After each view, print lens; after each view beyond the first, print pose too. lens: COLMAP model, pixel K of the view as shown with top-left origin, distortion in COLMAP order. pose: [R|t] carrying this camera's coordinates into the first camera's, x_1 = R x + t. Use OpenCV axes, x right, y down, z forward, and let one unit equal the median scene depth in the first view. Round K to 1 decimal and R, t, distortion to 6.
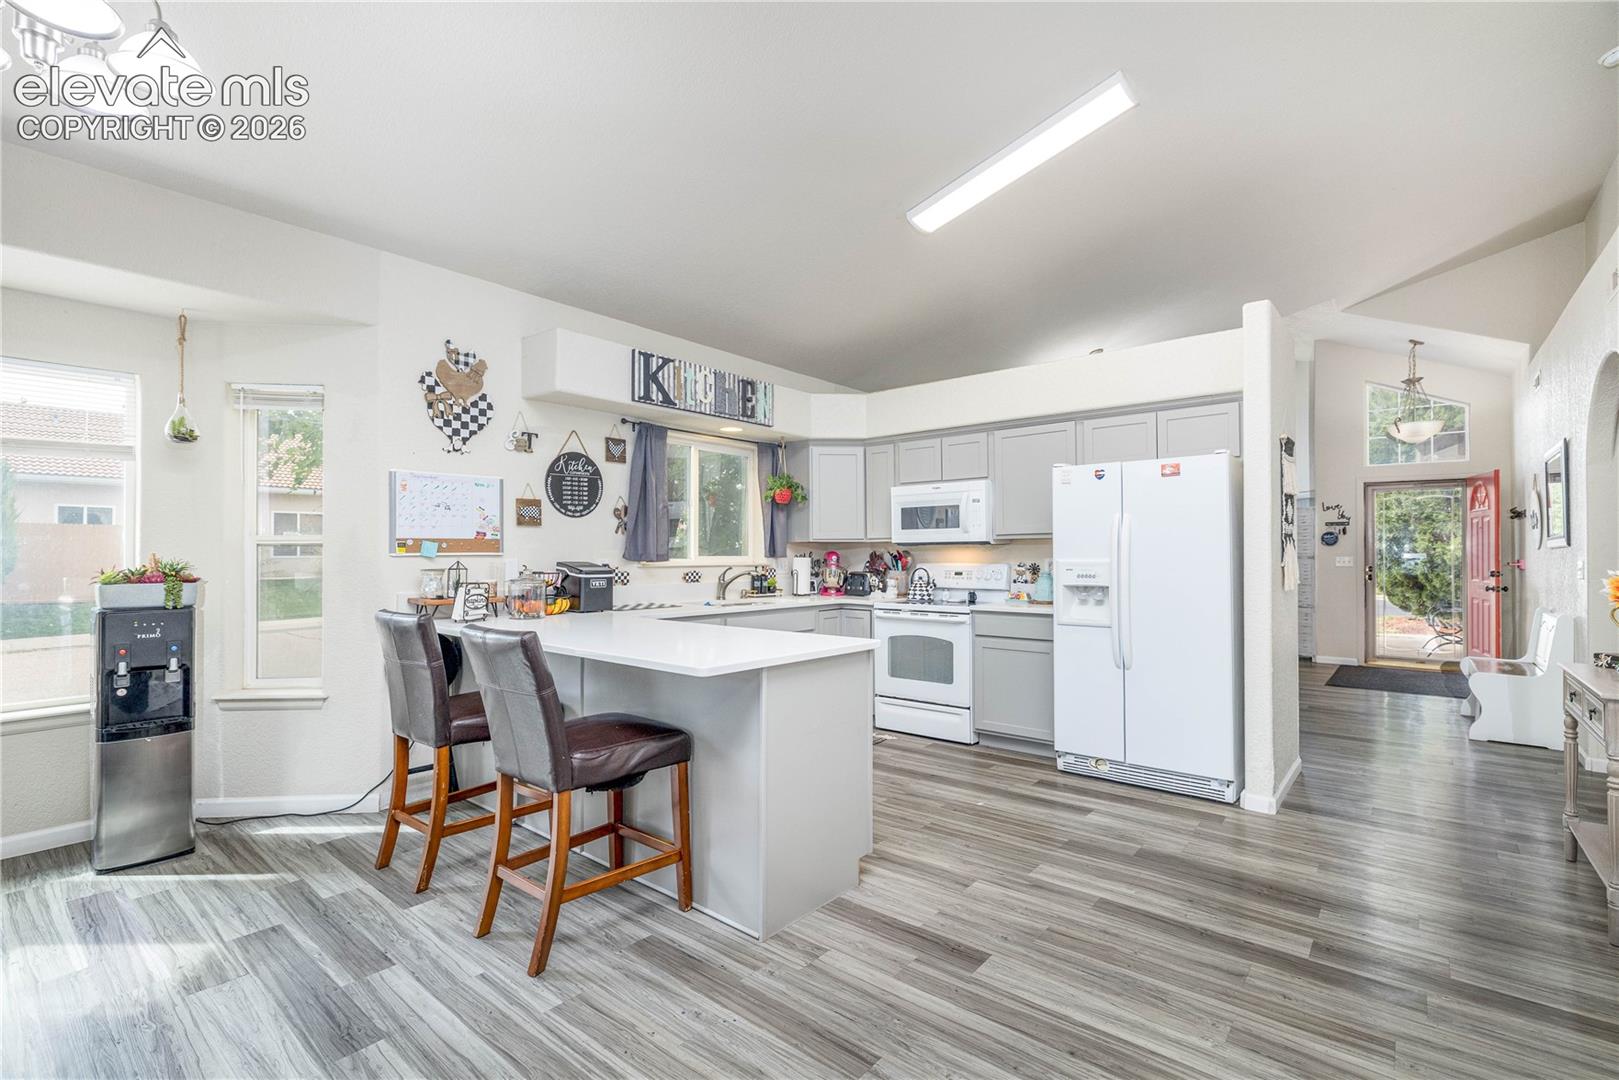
lens RADIAL K [[743.3, 0, 840.6], [0, 743.3, 550.1], [0, 0, 1]] dist [-0.011668, 0.003676]
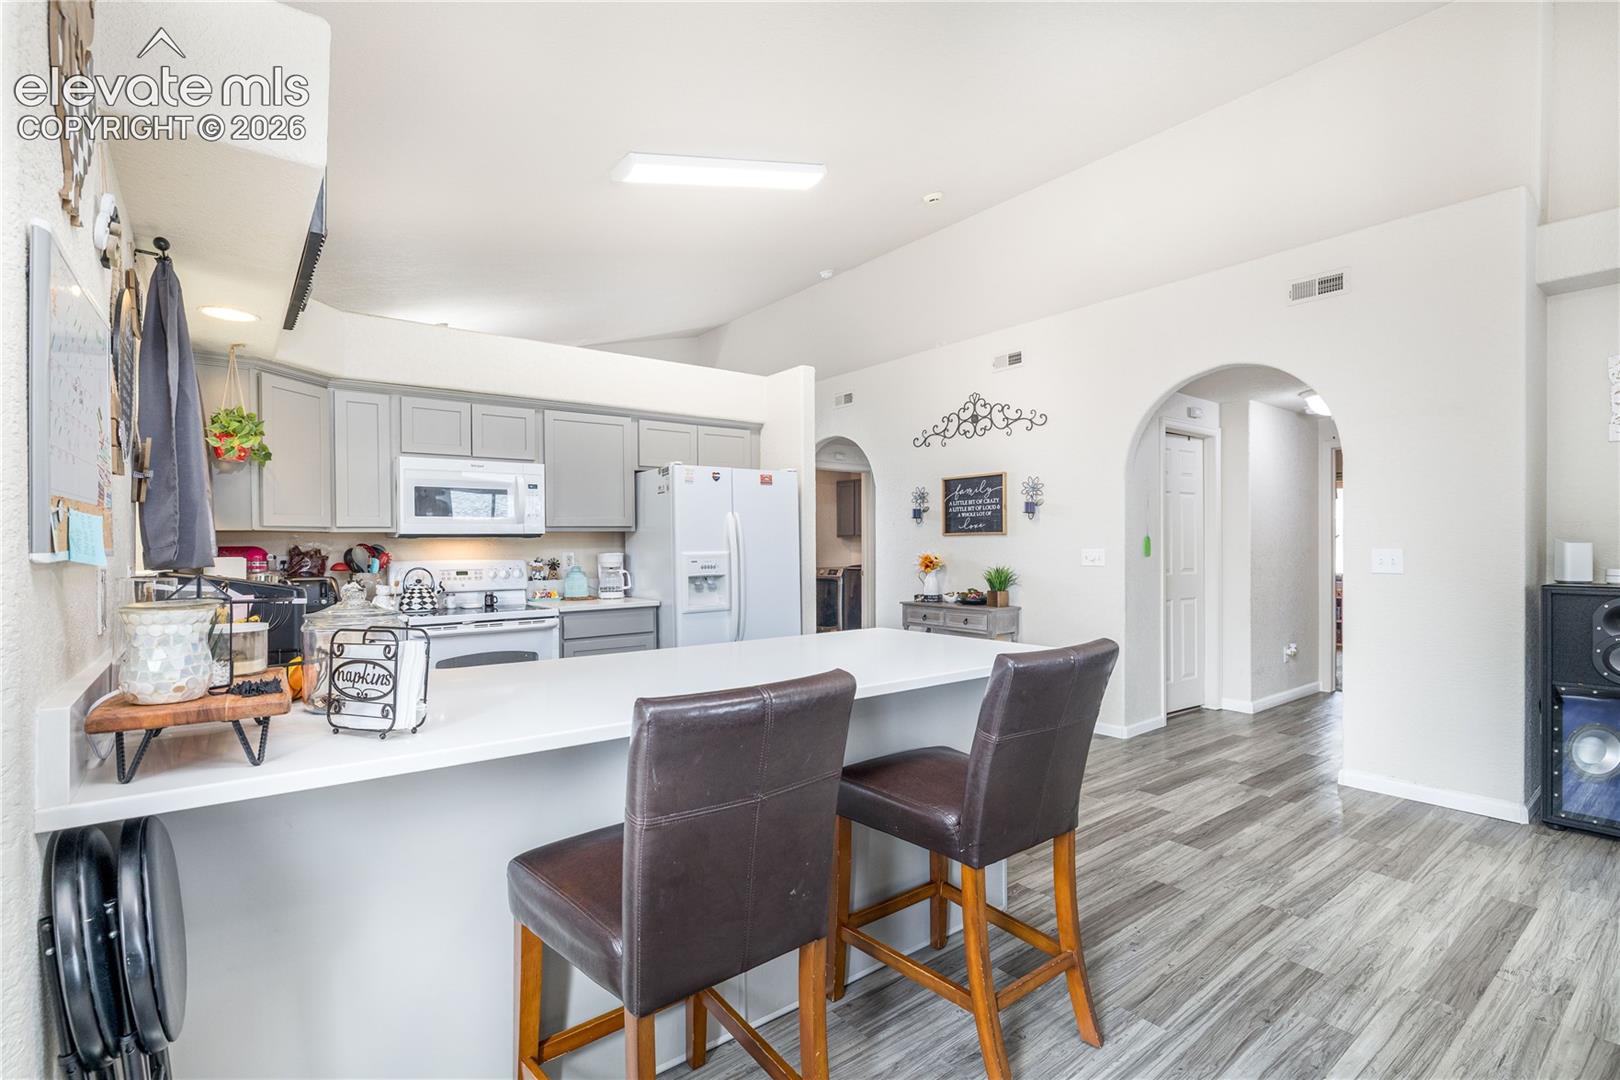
lens RADIAL K [[743.8, 0, 816.5], [0, 743.8, 529.5], [0, 0, 1]] dist [-0.011668, 0.003676]
pose [[0.235560, 0.018347, 0.971687, -0.612945], [0.003002, 0.999803, -0.019606, 0.001808], [-0.971855, 0.007535, 0.235459, 0.513260]]
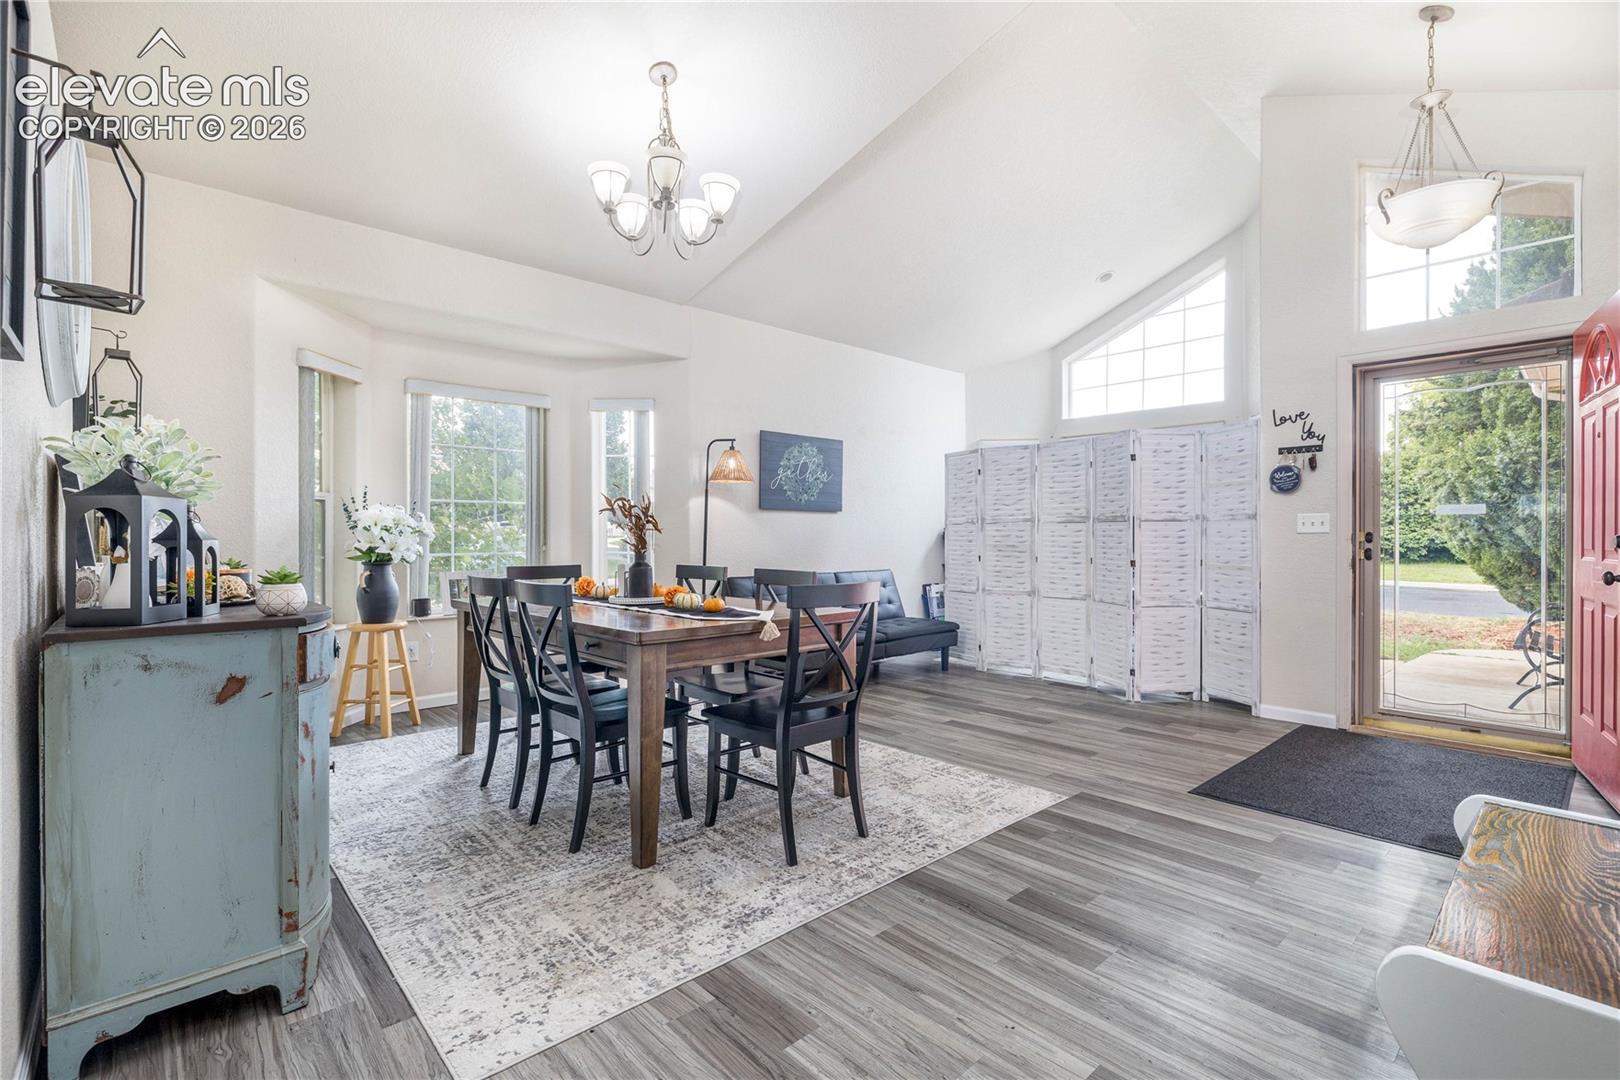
lens RADIAL K [[743.8, 0, 837.8], [0, 743.8, 537.2], [0, 0, 1]] dist [-0.011668, 0.003676]
pose [[0.989748, -0.003391, -0.142787, 0.776235], [0.003338, 0.999994, -0.000612, 0.043789], [0.142788, 0.000130, 0.989753, 0.812584]]
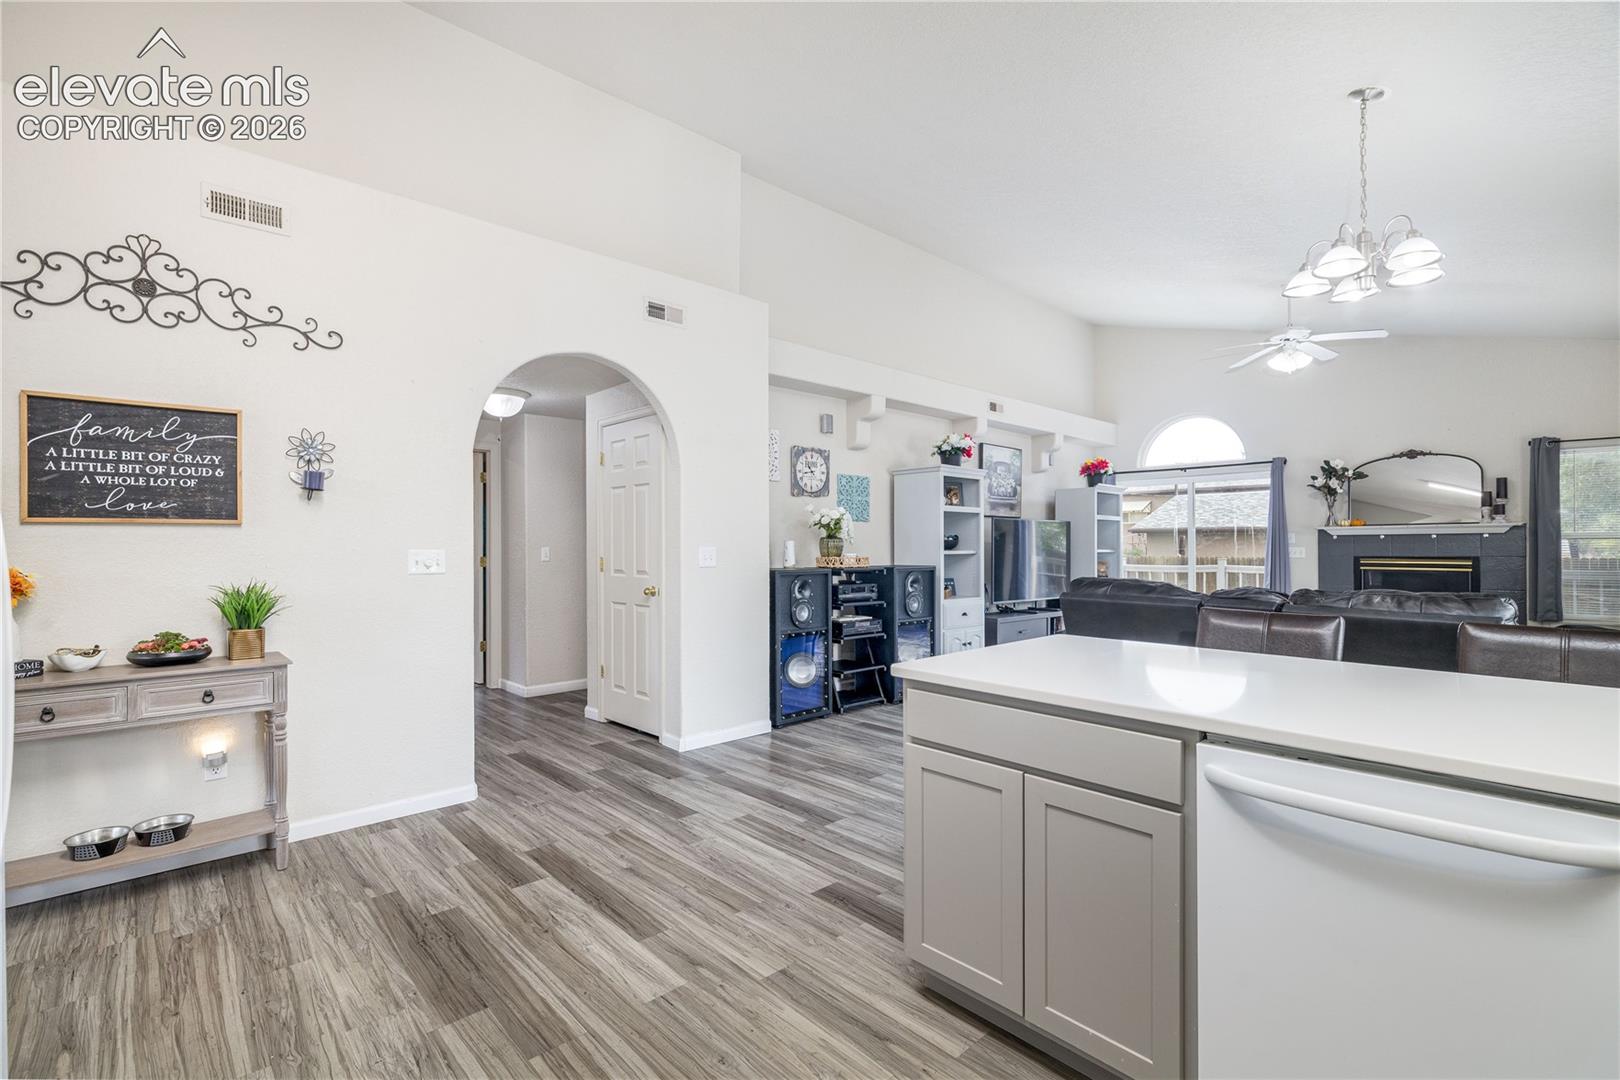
lens RADIAL K [[743.8, 0, 817.6], [0, 743.8, 537.7], [0, 0, 1]] dist [-0.011668, 0.003676]
pose [[-0.986290, 0.001315, 0.165018, 0.002474], [0.001013, 0.999998, -0.001915, 0.000433], [-0.165020, -0.001721, -0.986289, 1.050171]]
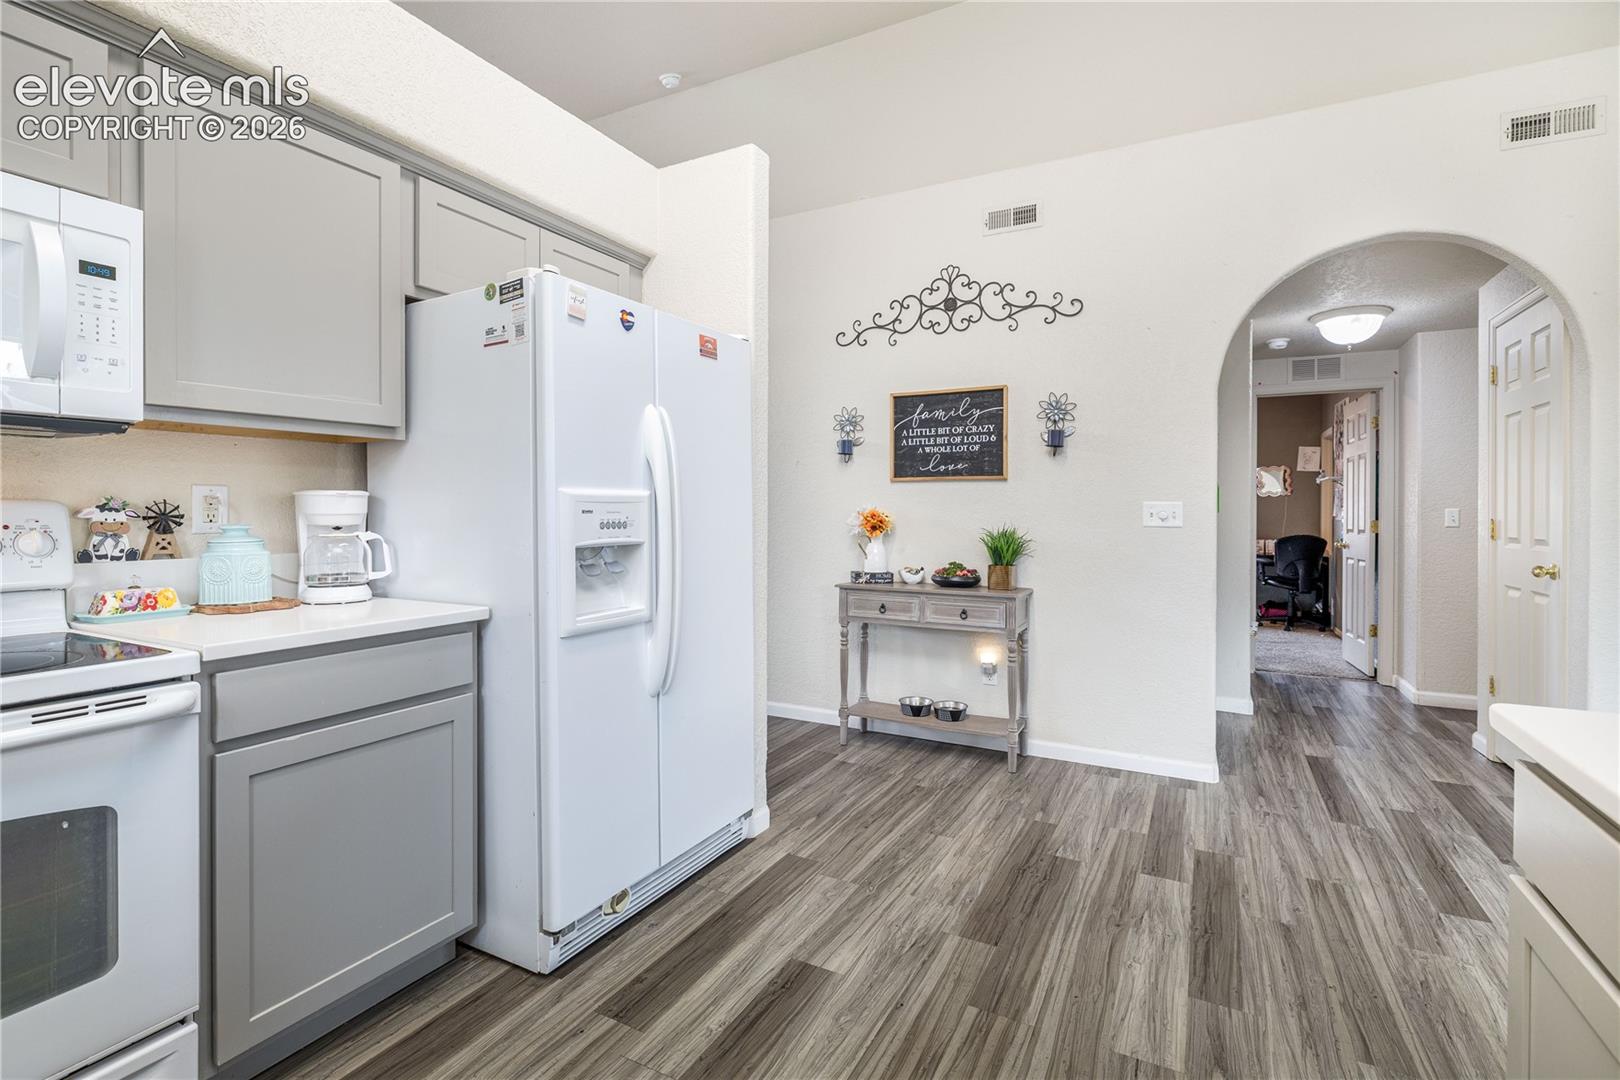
lens RADIAL K [[743.8, 0, 795.8], [0, 743.8, 523.5], [0, 0, 1]] dist [-0.011668, 0.003676]
pose [[-0.150244, -0.014956, 0.988536, -0.136619], [-0.007339, 0.999875, 0.014012, 0.023792], [-0.988622, -0.005149, -0.150335, 0.835291]]
